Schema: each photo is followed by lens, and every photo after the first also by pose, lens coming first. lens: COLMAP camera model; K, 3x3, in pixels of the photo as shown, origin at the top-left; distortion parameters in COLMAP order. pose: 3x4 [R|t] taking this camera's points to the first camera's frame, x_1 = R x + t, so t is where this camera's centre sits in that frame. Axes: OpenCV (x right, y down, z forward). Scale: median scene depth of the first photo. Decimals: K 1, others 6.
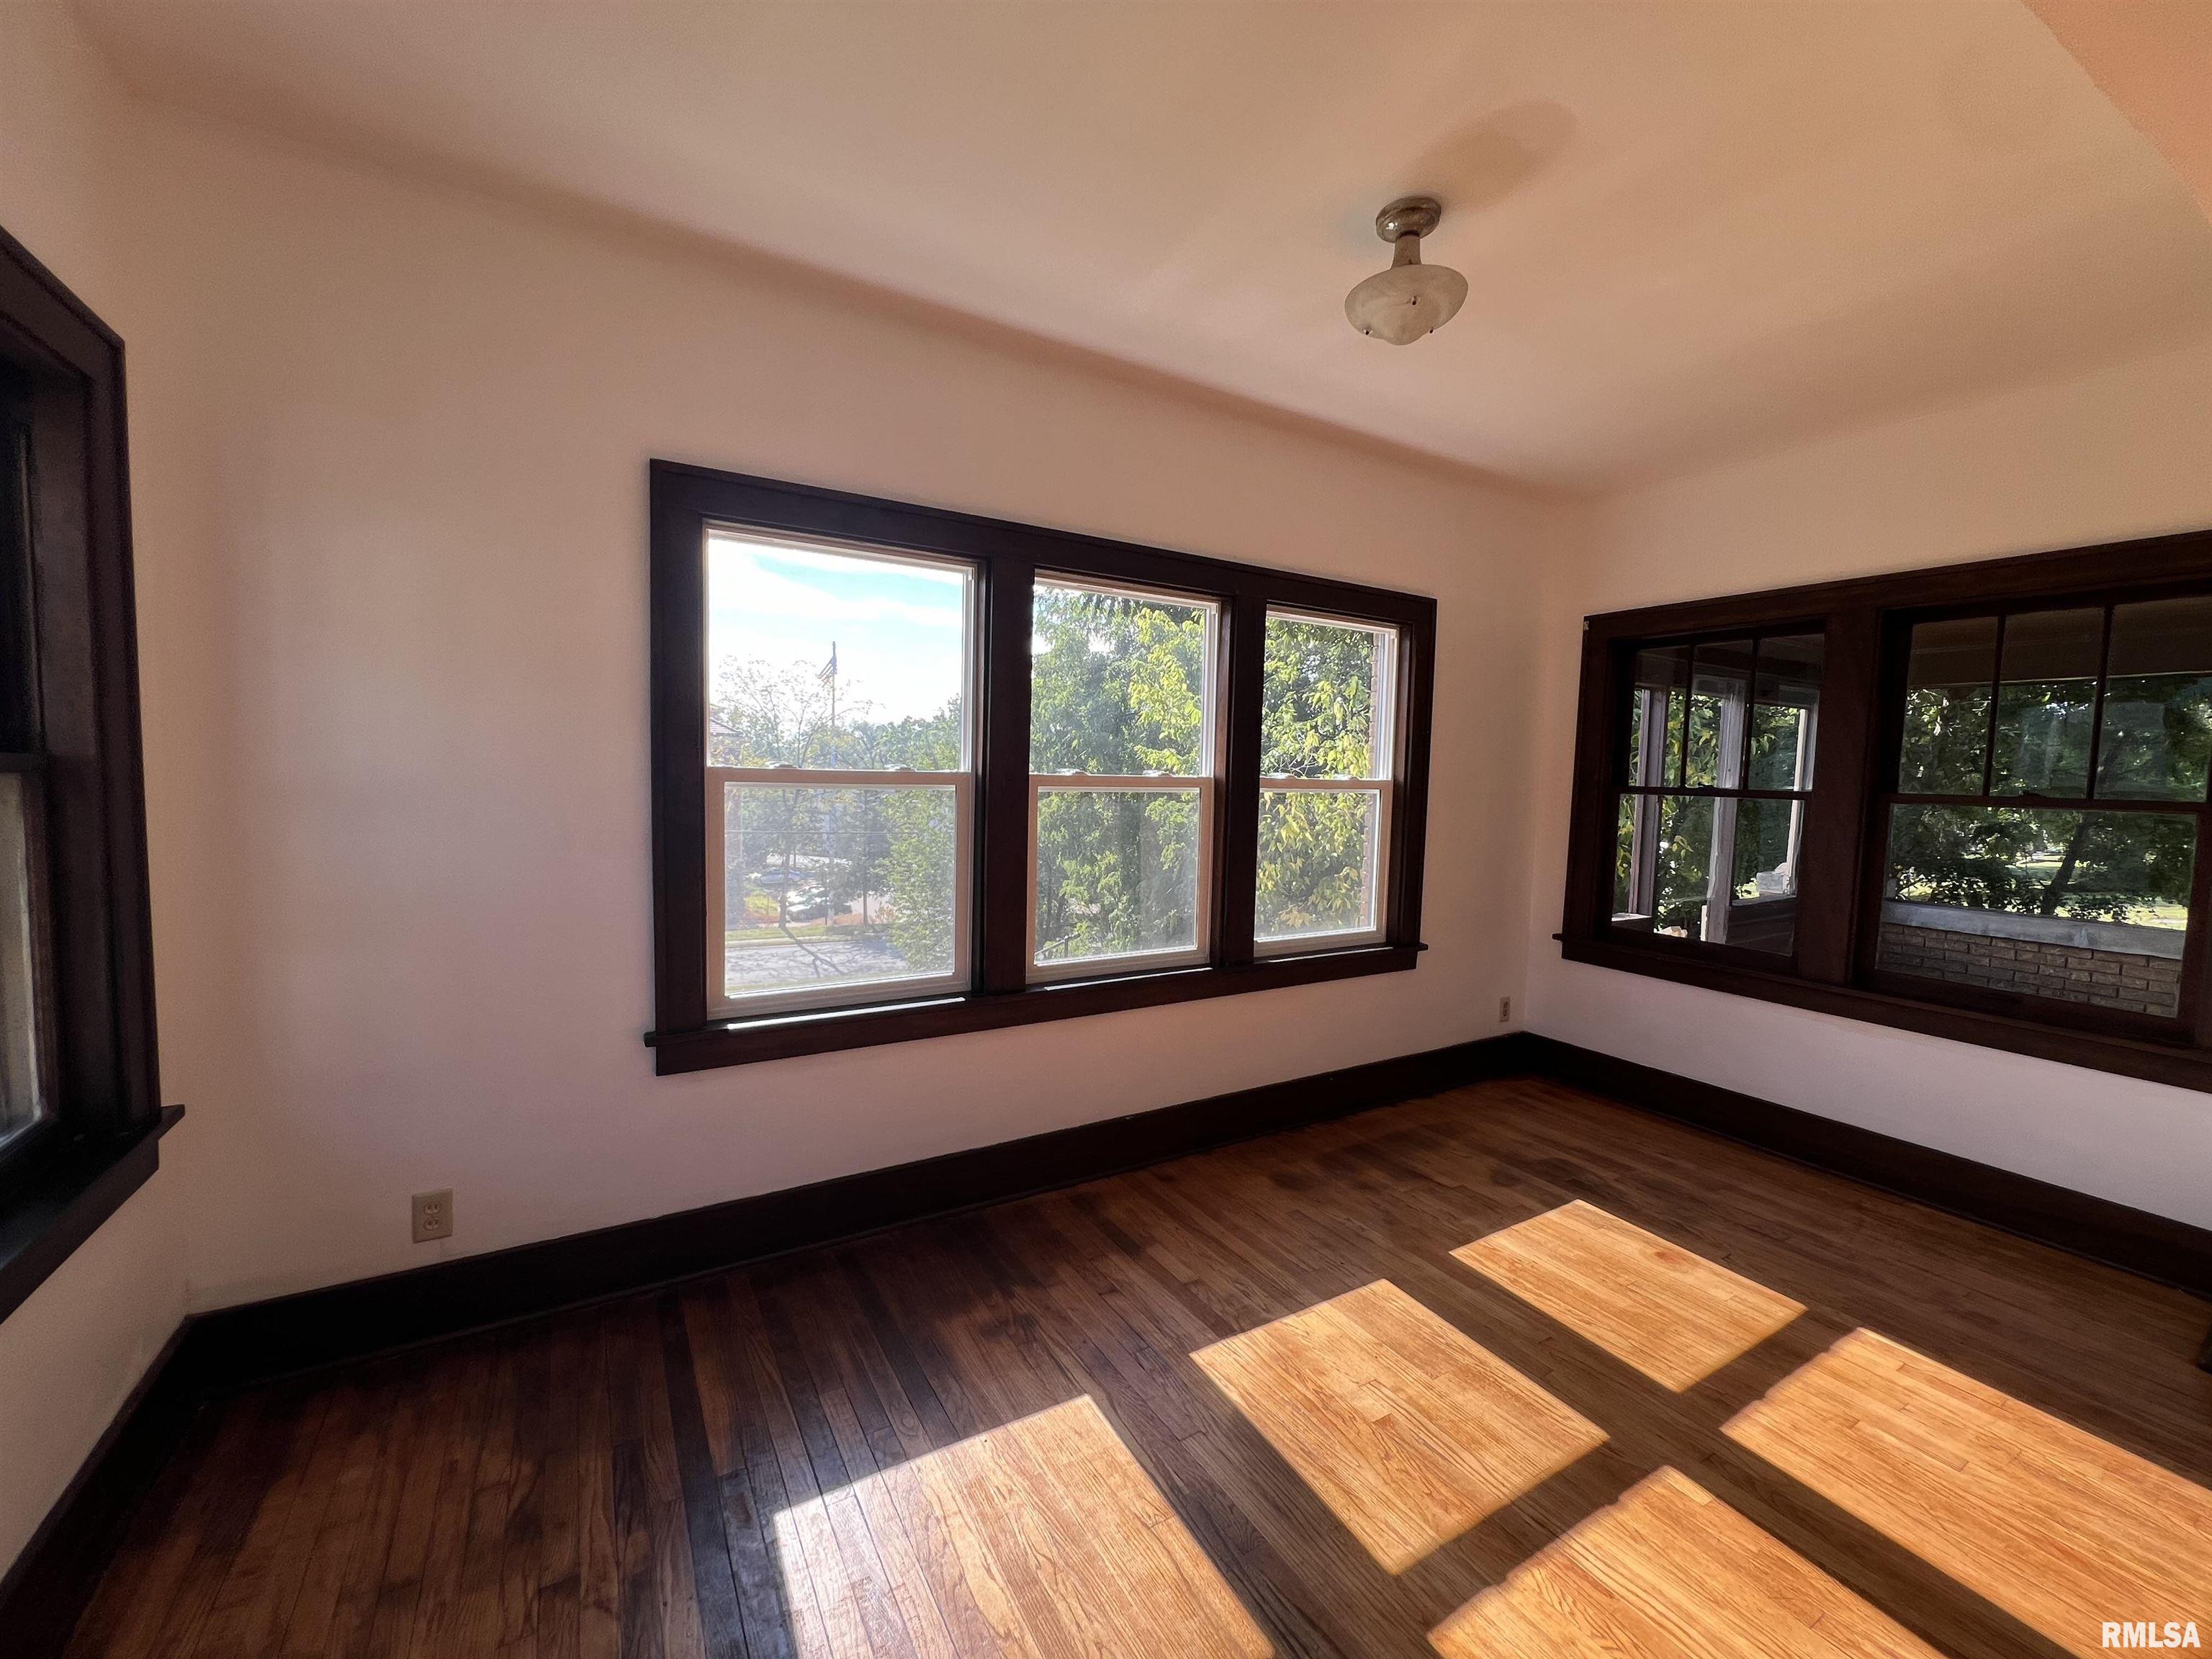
lens RADIAL K [[884.0, 0, 1103.2], [0, 884.0, 826.3], [0, 0, 1]] dist [-0.002719, -0.000047]
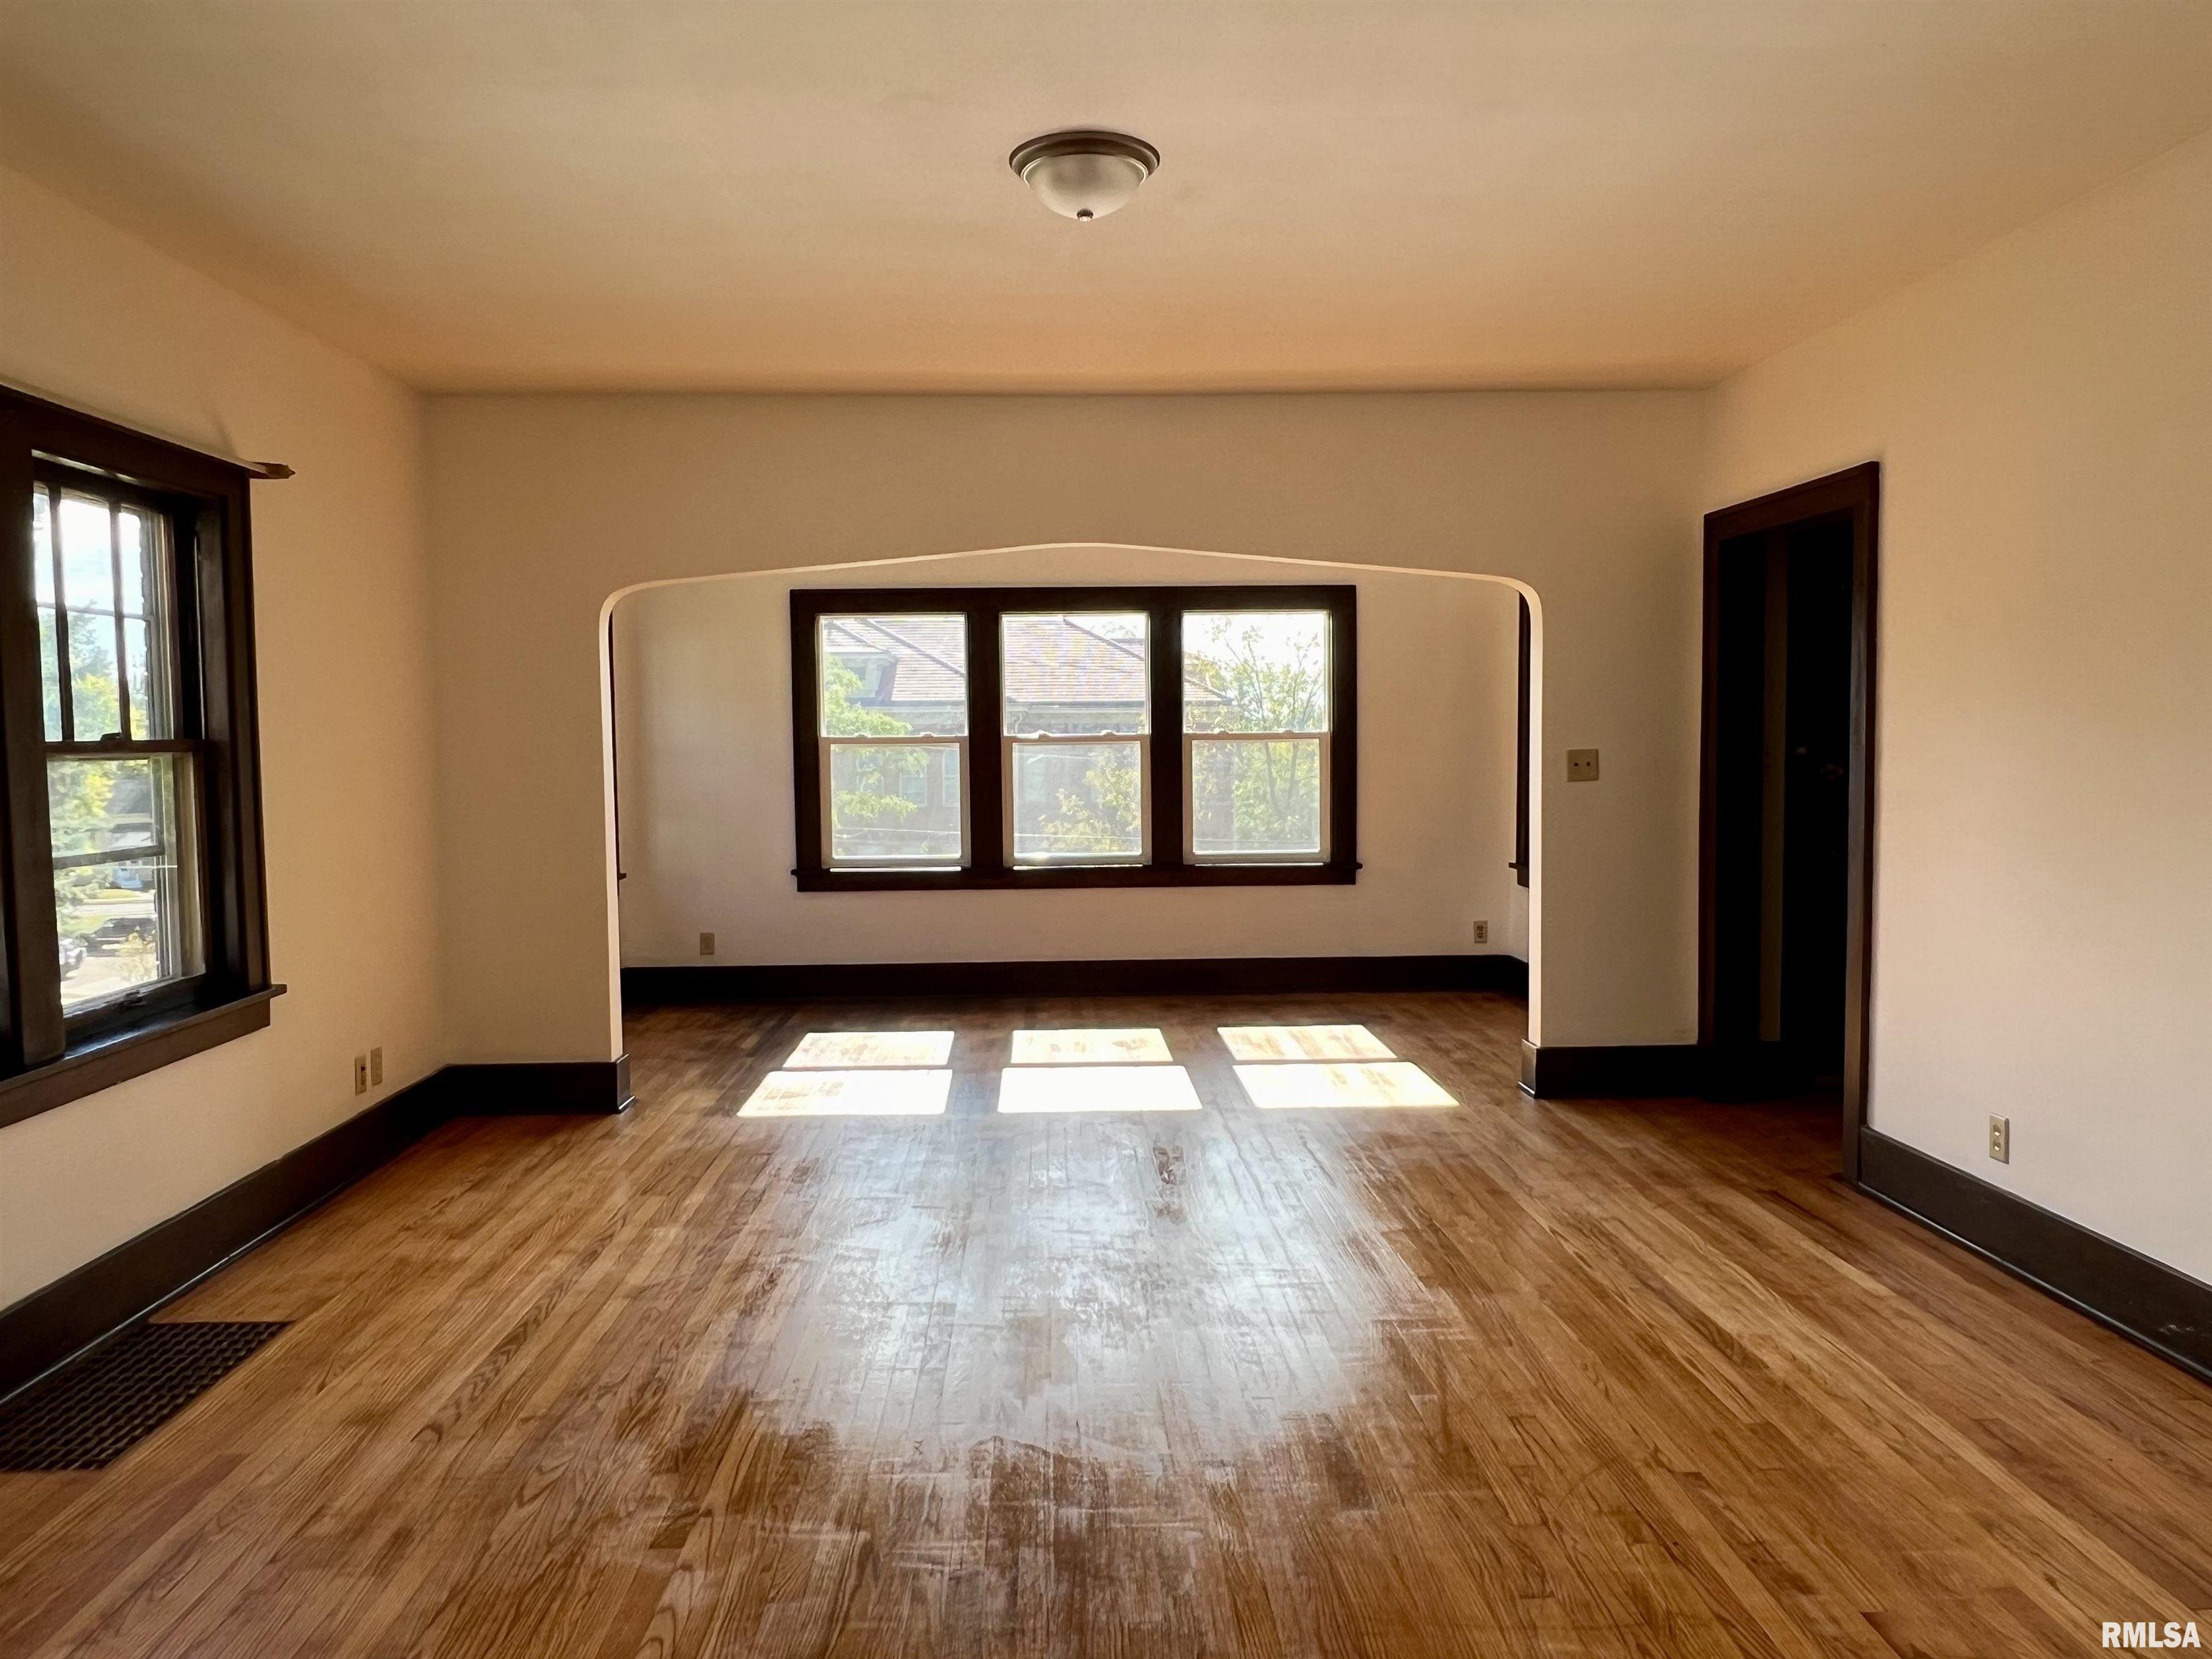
lens RADIAL K [[1548.9, 0, 1106.0], [0, 1548.9, 829.5], [0, 0, 1]] dist [0.000461, -0.000045]
pose [[0.876735, -0.005887, -0.480937, 1.518693], [0.001038, 0.999946, -0.010349, 0.149693], [0.480972, 0.008574, 0.876694, -1.474556]]
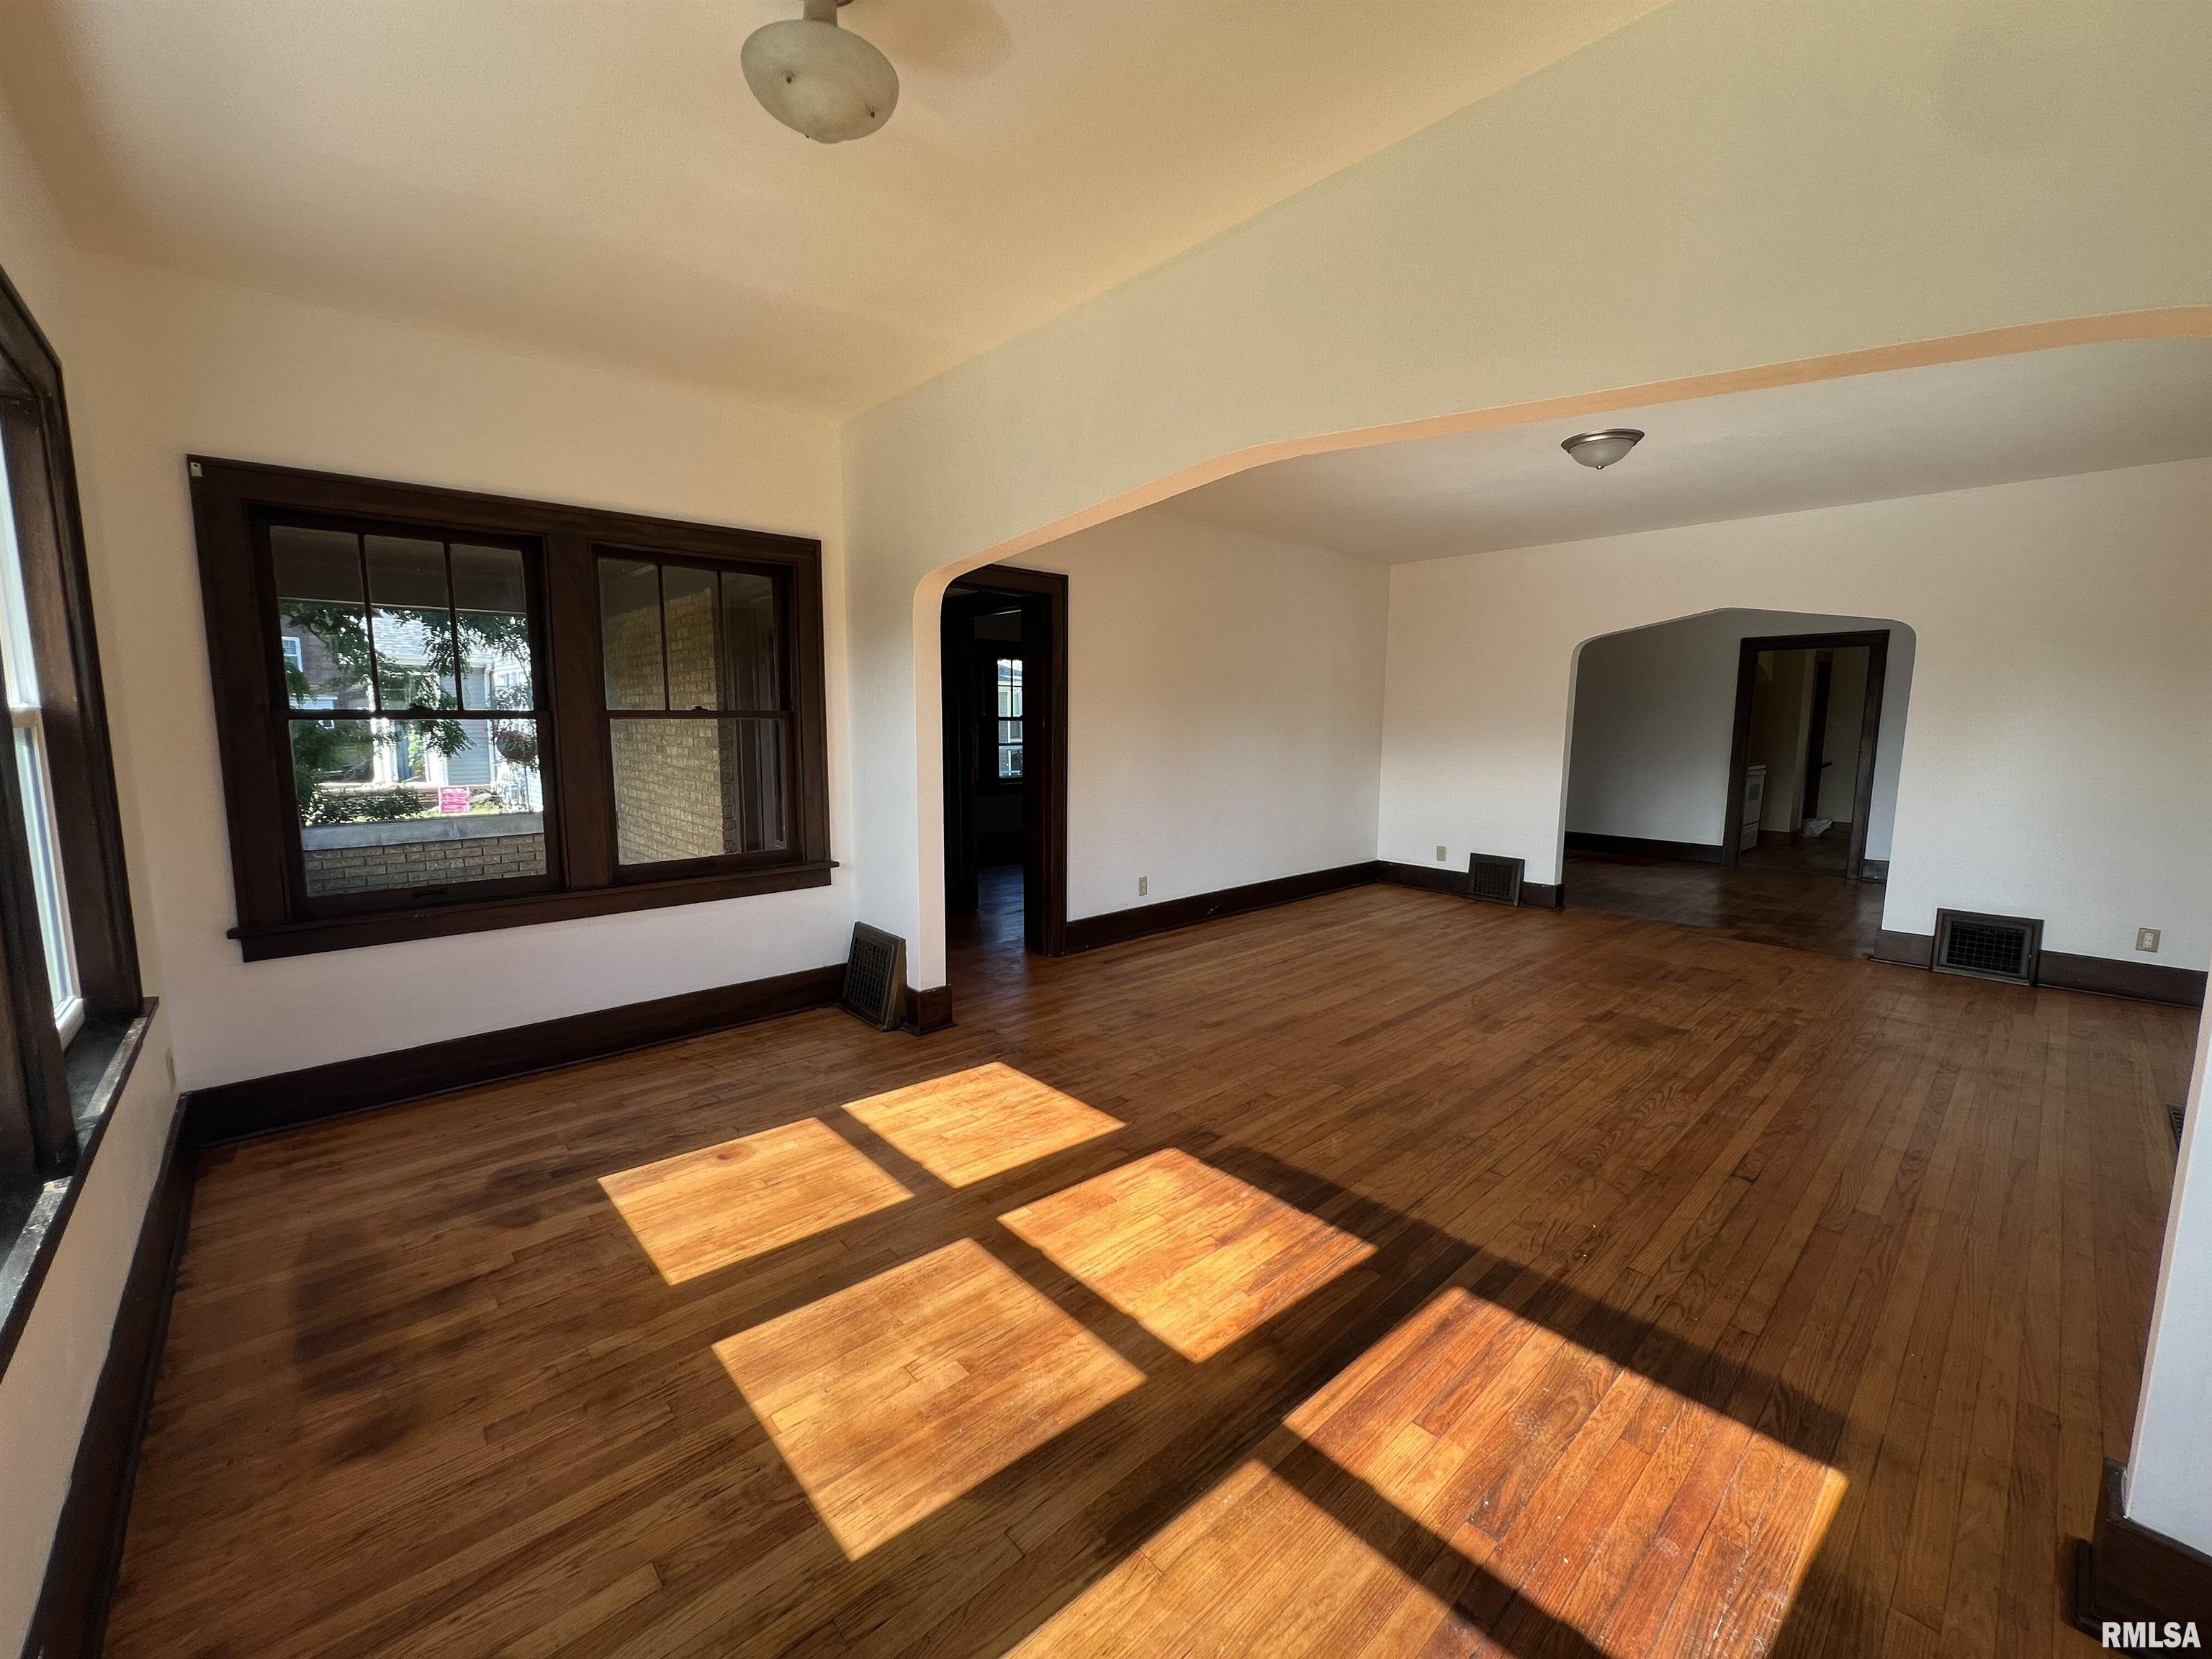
lens RADIAL K [[884.0, 0, 1103.2], [0, 884.0, 826.3], [0, 0, 1]] dist [-0.002719, -0.000047]
pose [[-0.196359, -0.147777, 0.969332, -0.401029], [0.056620, 0.985219, 0.161669, -0.044050], [-0.978896, 0.086629, -0.185089, 0.692689]]
